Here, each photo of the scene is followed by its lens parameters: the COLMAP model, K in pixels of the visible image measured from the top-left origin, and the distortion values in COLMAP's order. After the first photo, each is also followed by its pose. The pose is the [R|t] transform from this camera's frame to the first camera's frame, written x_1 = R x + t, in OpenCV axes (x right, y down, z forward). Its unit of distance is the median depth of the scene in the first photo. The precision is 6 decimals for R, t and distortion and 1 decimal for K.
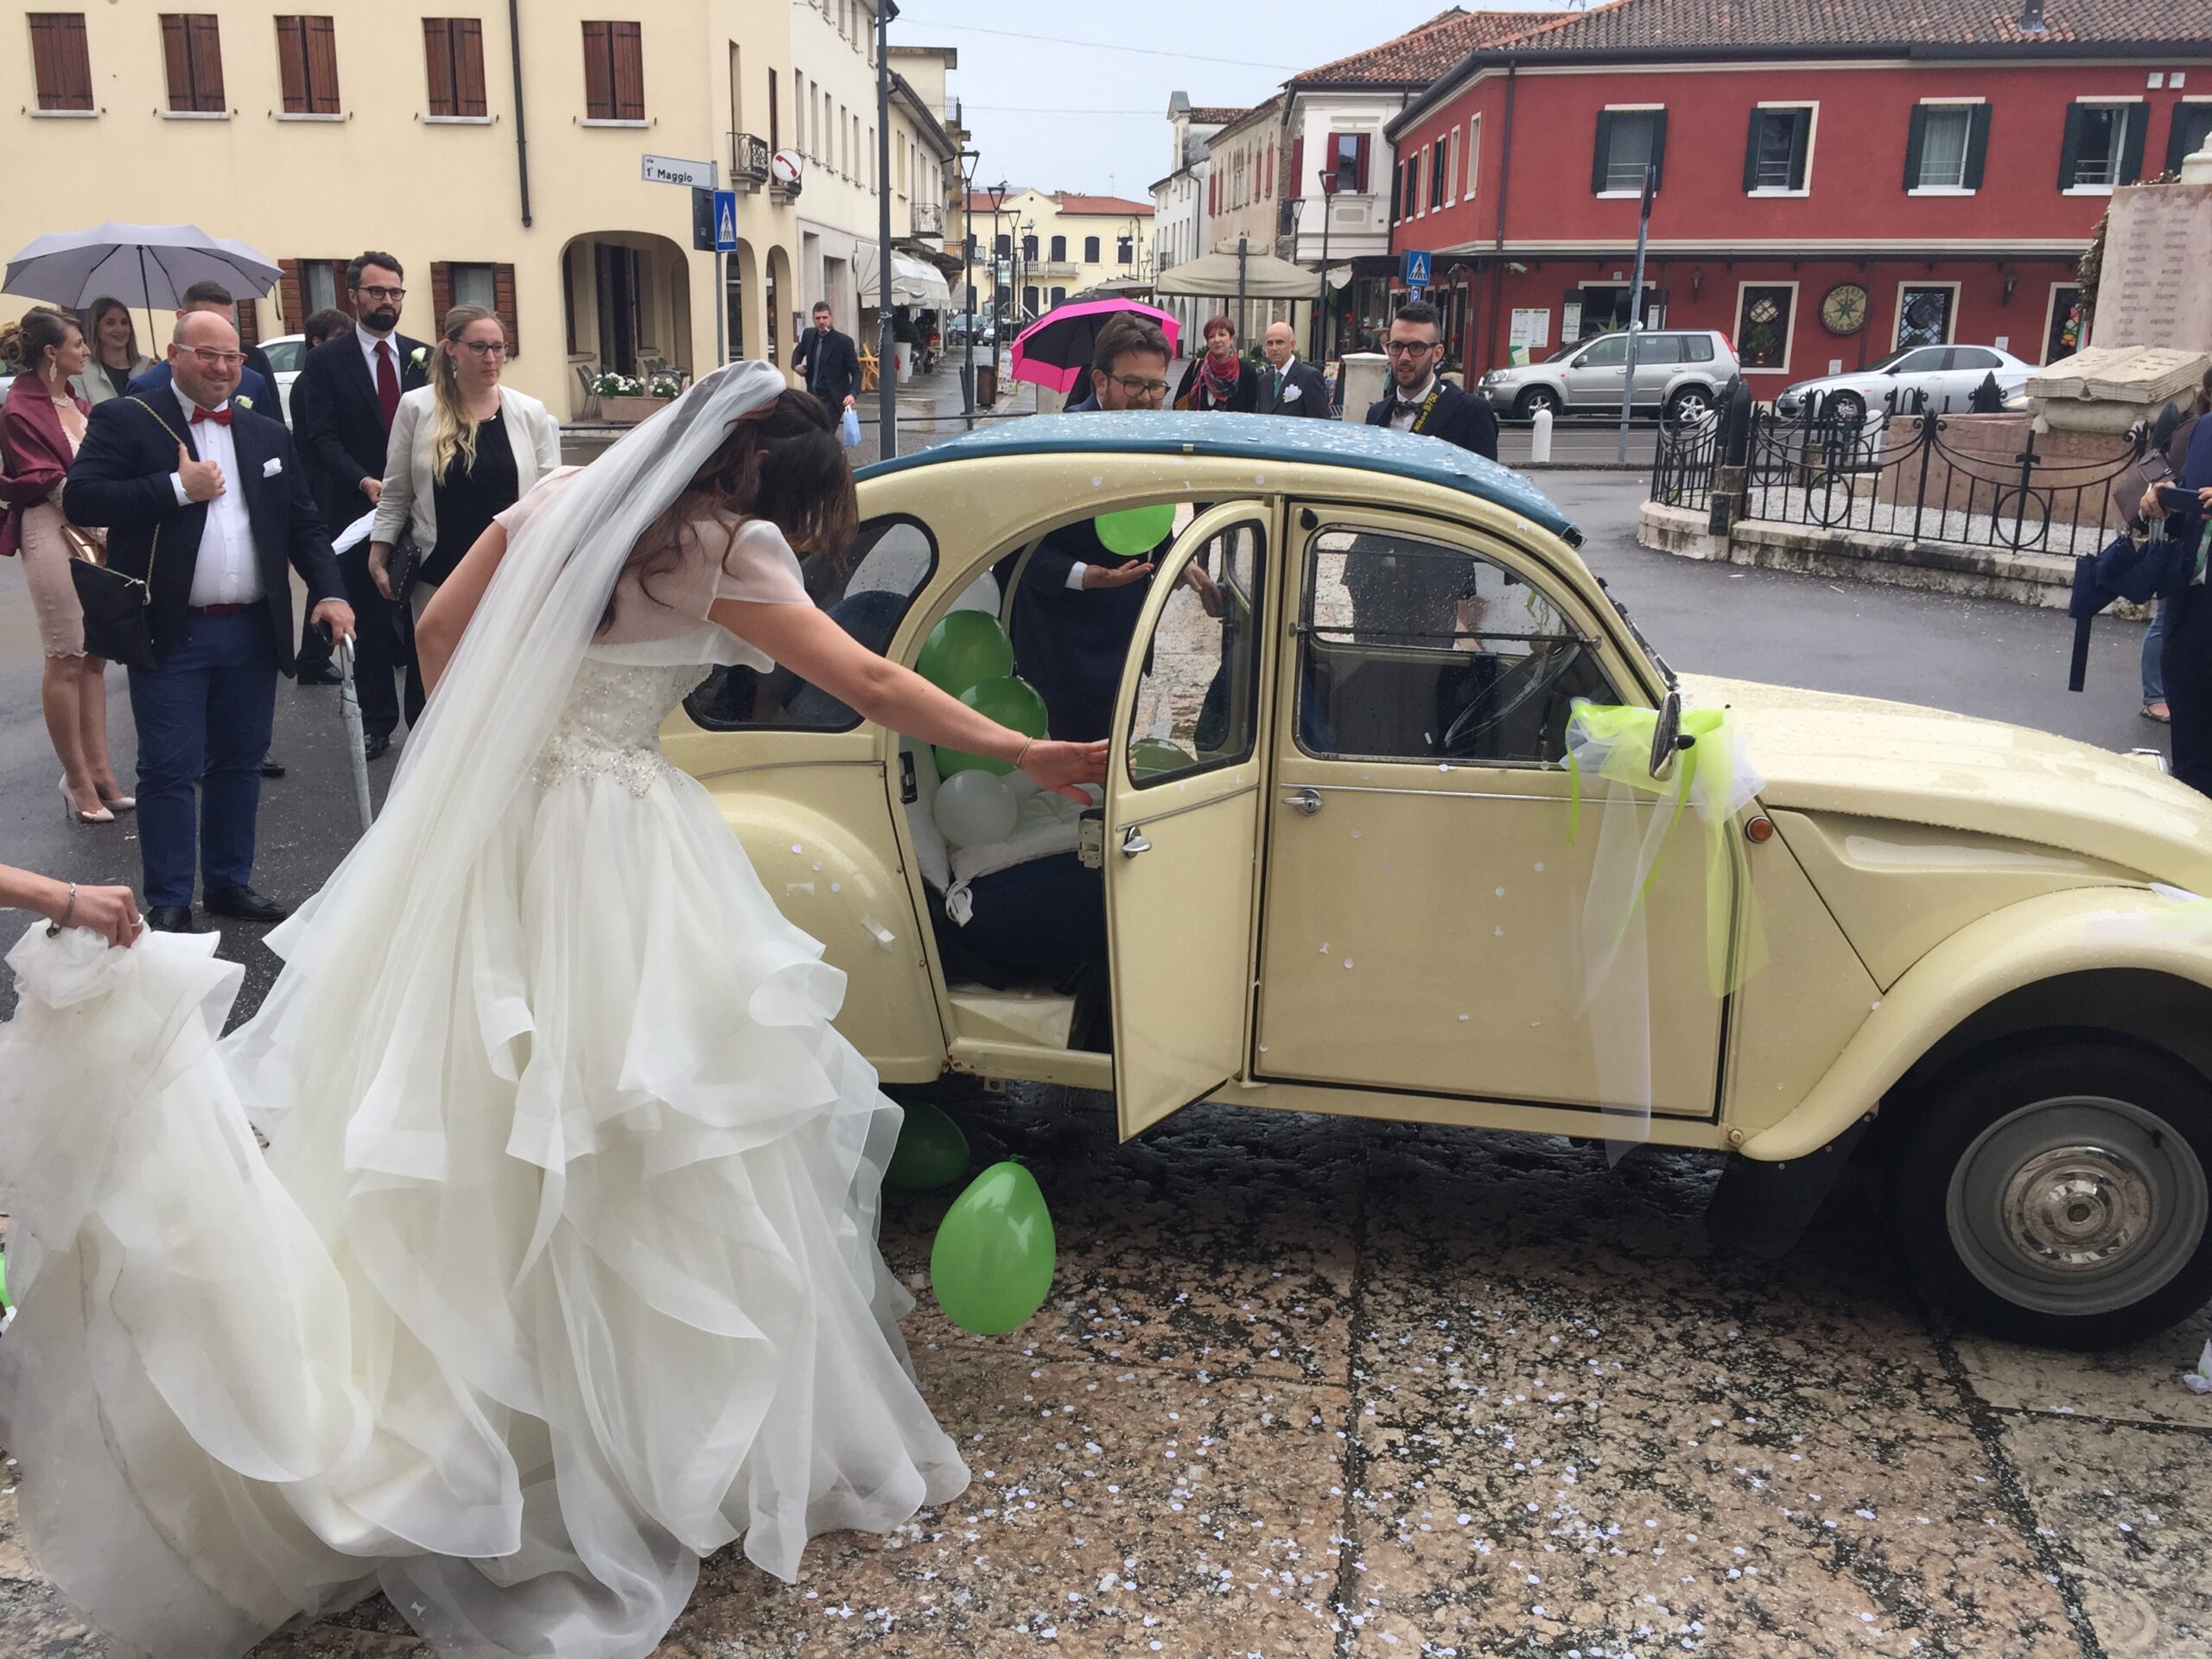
lens RADIAL K [[1874.4, 0, 1106.0], [0, 1874.4, 829.5], [0, 0, 1]] dist [0.086454, -0.141084]
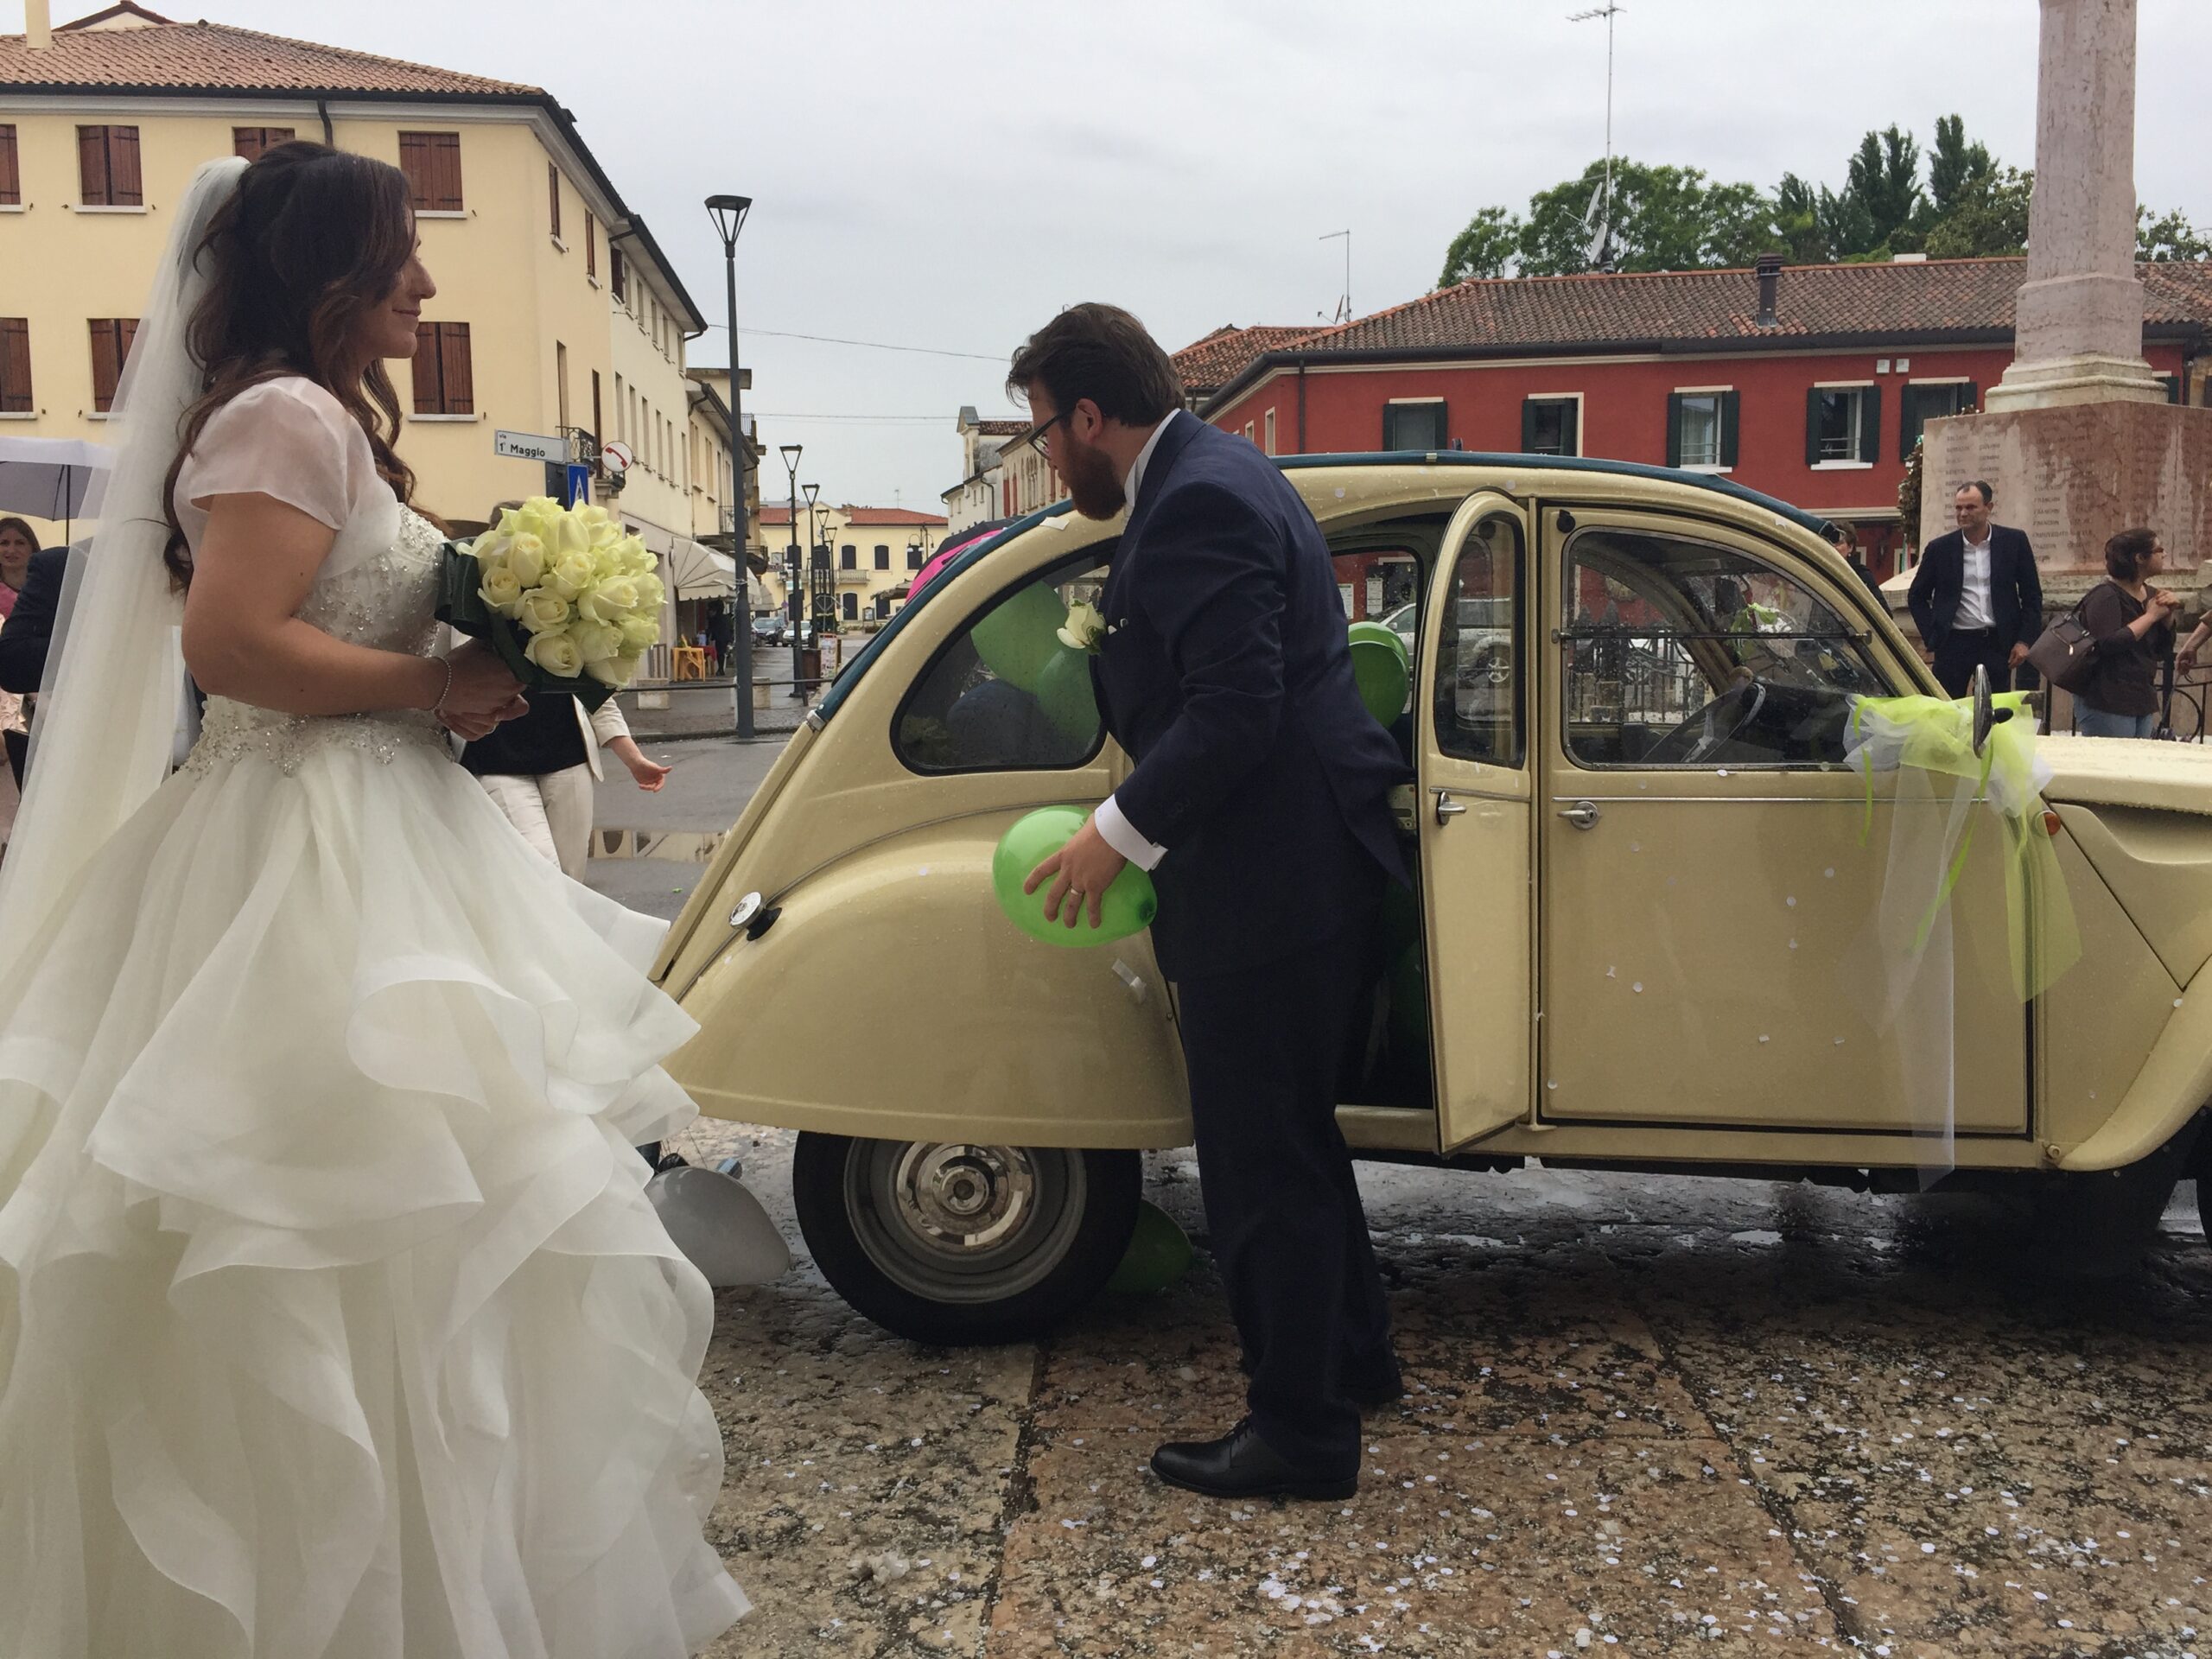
lens RADIAL K [[1874.4, 0, 1106.0], [0, 1874.4, 829.5], [0, 0, 1]] dist [0.086454, -0.141084]
pose [[0.993525, -0.036360, 0.107636, -0.227229], [0.052451, 0.987191, -0.150675, 0.119611], [-0.100778, 0.155345, 0.982706, 0.092423]]
